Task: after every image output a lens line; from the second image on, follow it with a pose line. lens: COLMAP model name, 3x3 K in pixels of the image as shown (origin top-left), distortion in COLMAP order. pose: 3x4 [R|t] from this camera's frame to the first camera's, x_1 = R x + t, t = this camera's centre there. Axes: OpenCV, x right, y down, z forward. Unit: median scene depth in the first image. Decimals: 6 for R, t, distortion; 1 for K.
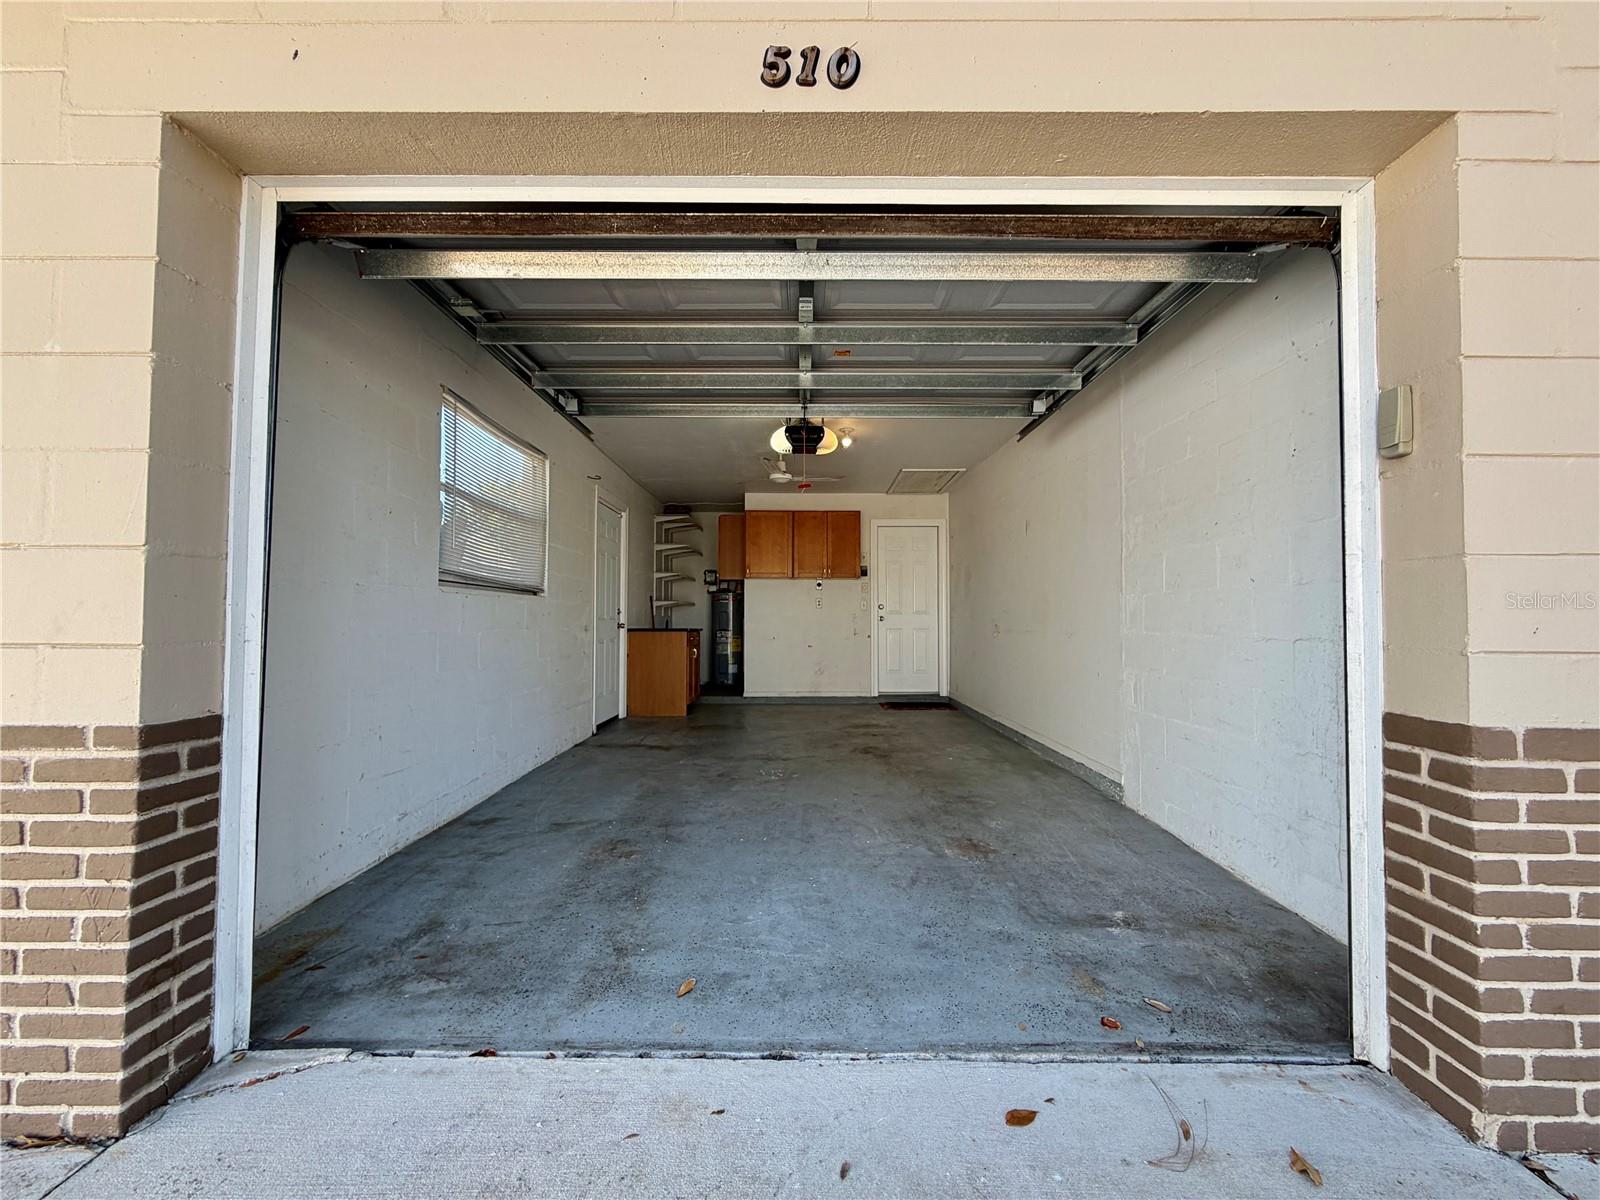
lens RADIAL K [[642.5, 0, 795.4], [0, 642.5, 601.3], [0, 0, 1]] dist [-0.001299, -0.000038]
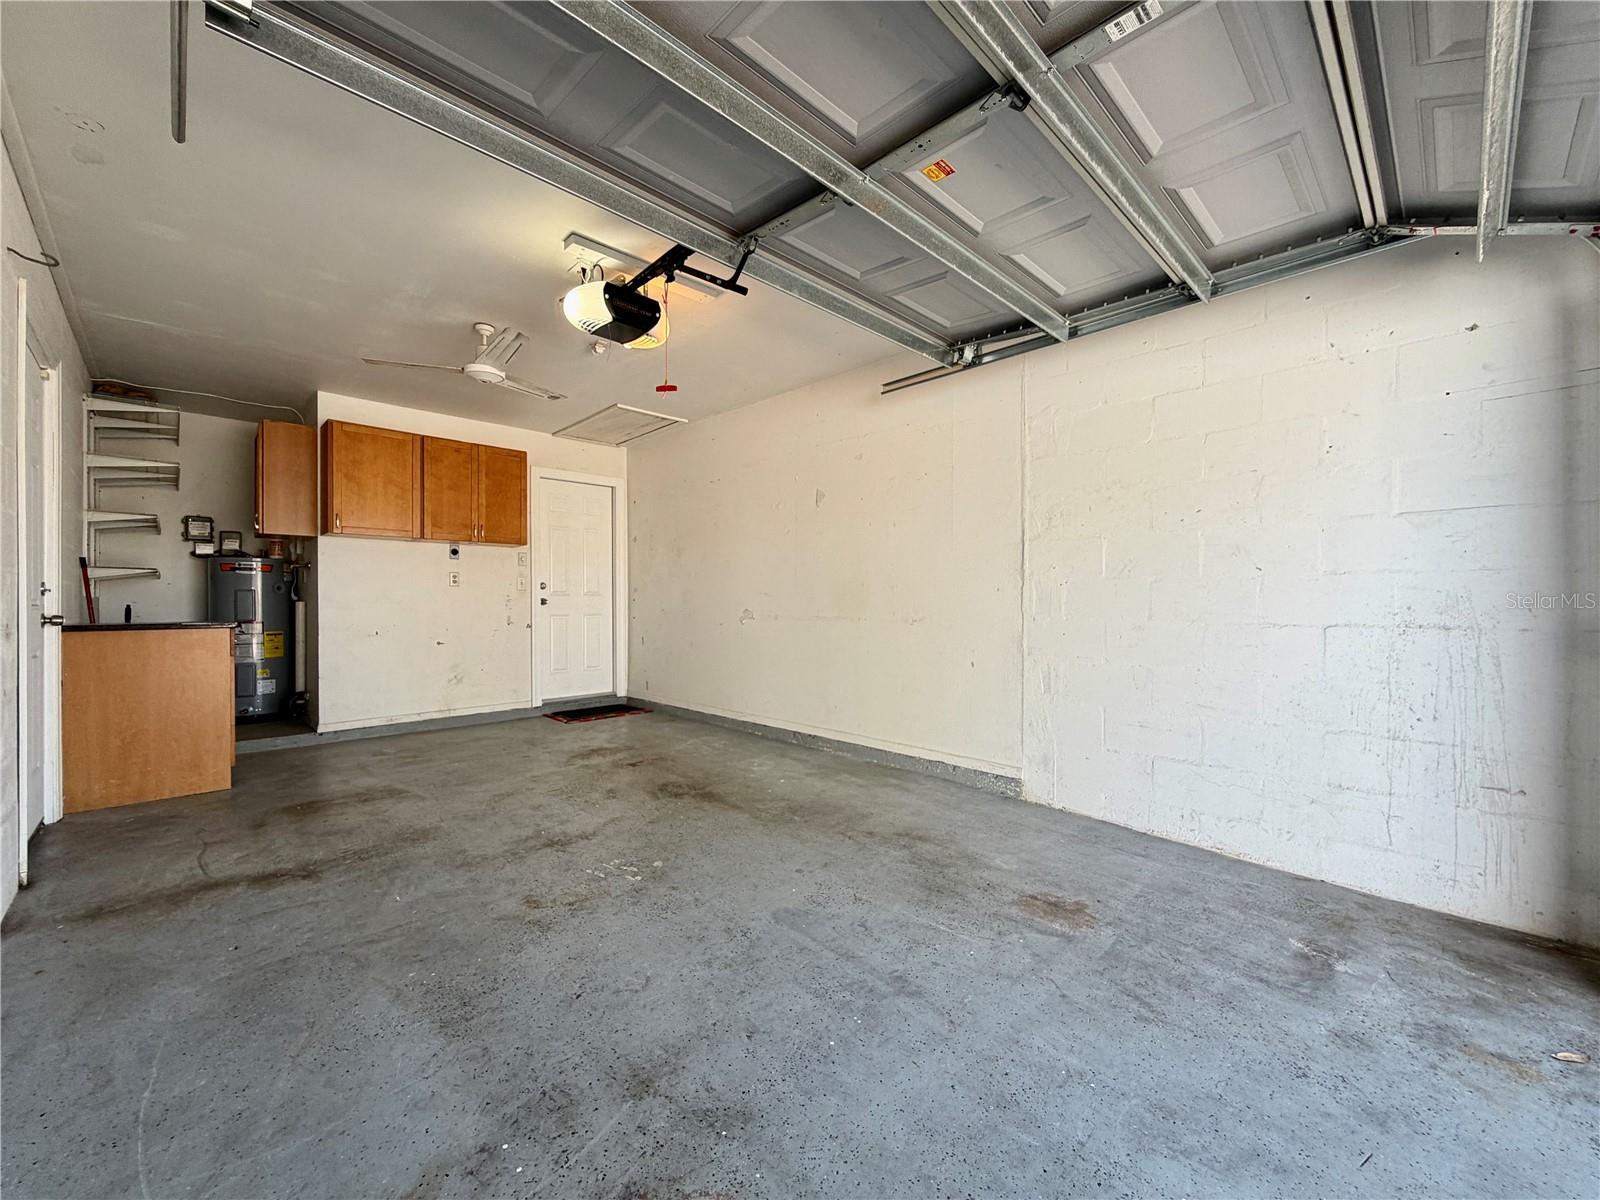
lens RADIAL K [[642.5, 0, 801.1], [0, 642.5, 602.1], [0, 0, 1]] dist [-0.001299, -0.000038]
pose [[0.712779, -0.003158, 0.701381, -0.302211], [-0.019704, 0.999505, 0.024524, 0.005844], [-0.701111, -0.031300, 0.712364, 0.439180]]
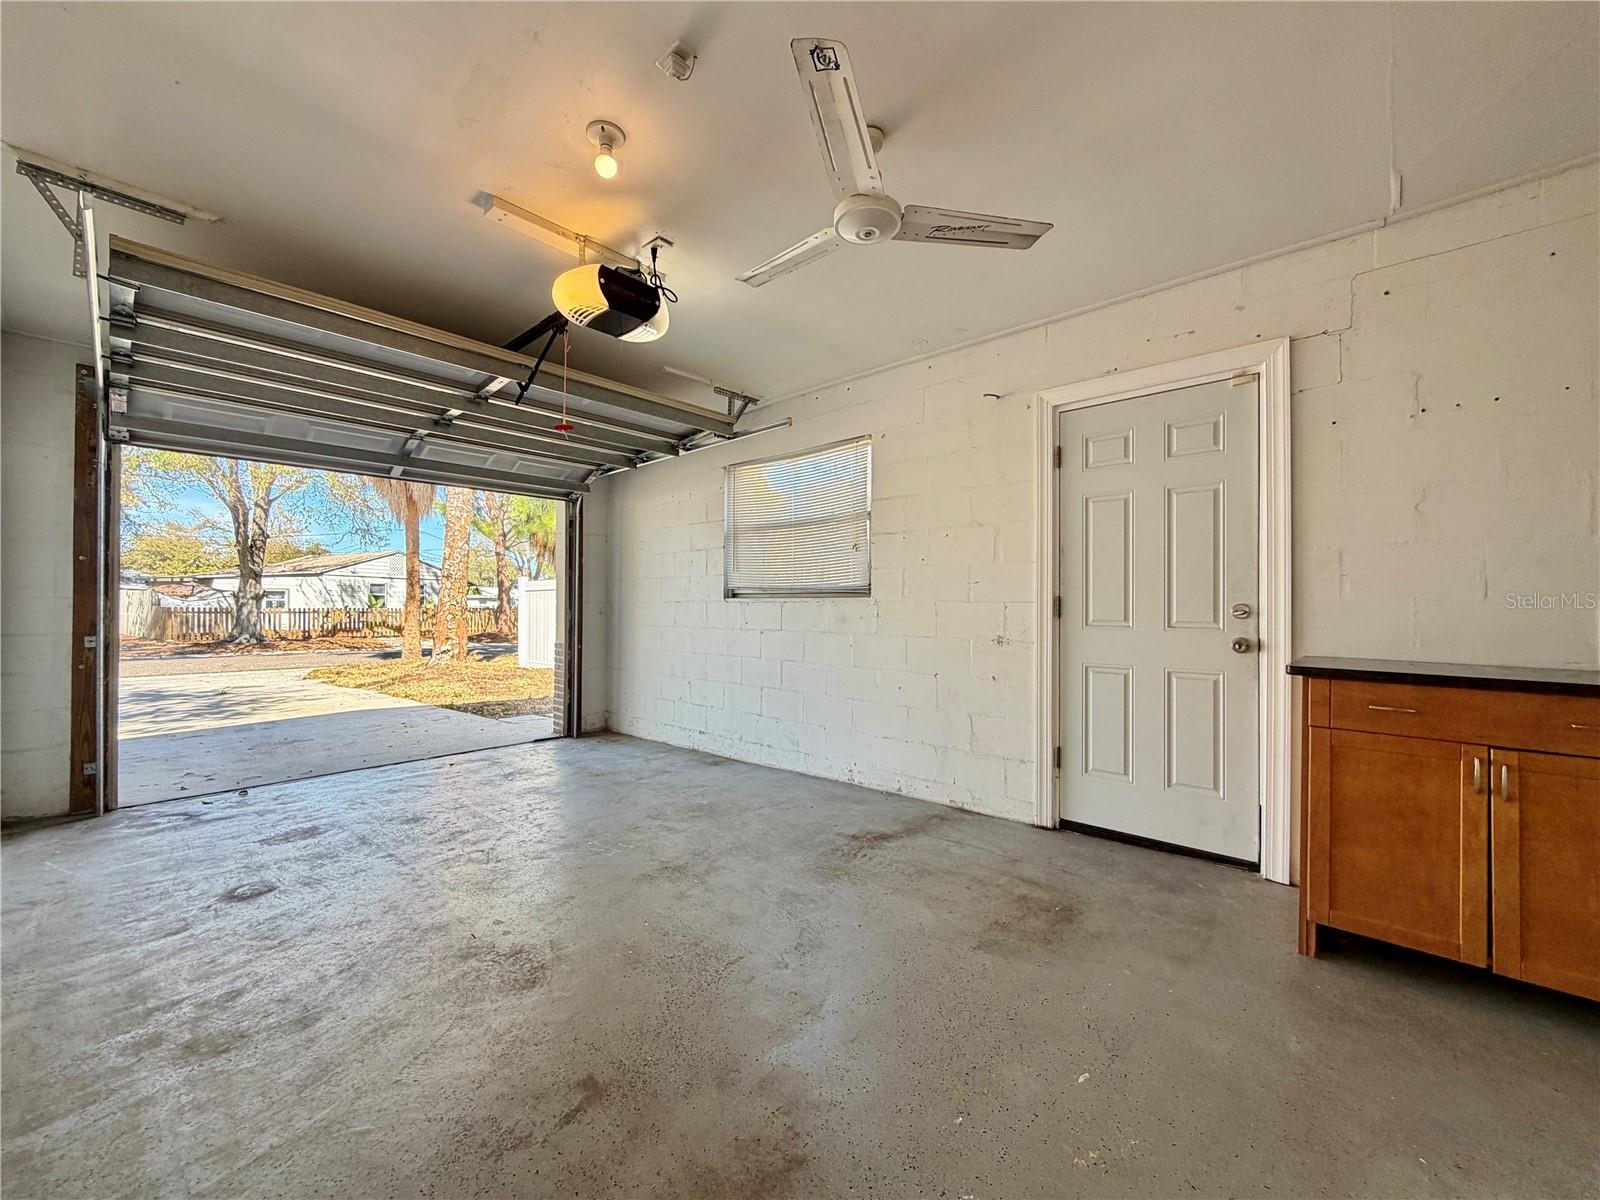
lens RADIAL K [[642.5, 0, 798.7], [0, 642.5, 603.6], [0, 0, 1]] dist [-0.001299, -0.000038]
pose [[-0.670158, -0.008649, -0.742168, 0.321942], [0.018817, 0.999413, -0.028638, 0.025528], [0.741980, -0.033157, -0.669602, 1.515372]]
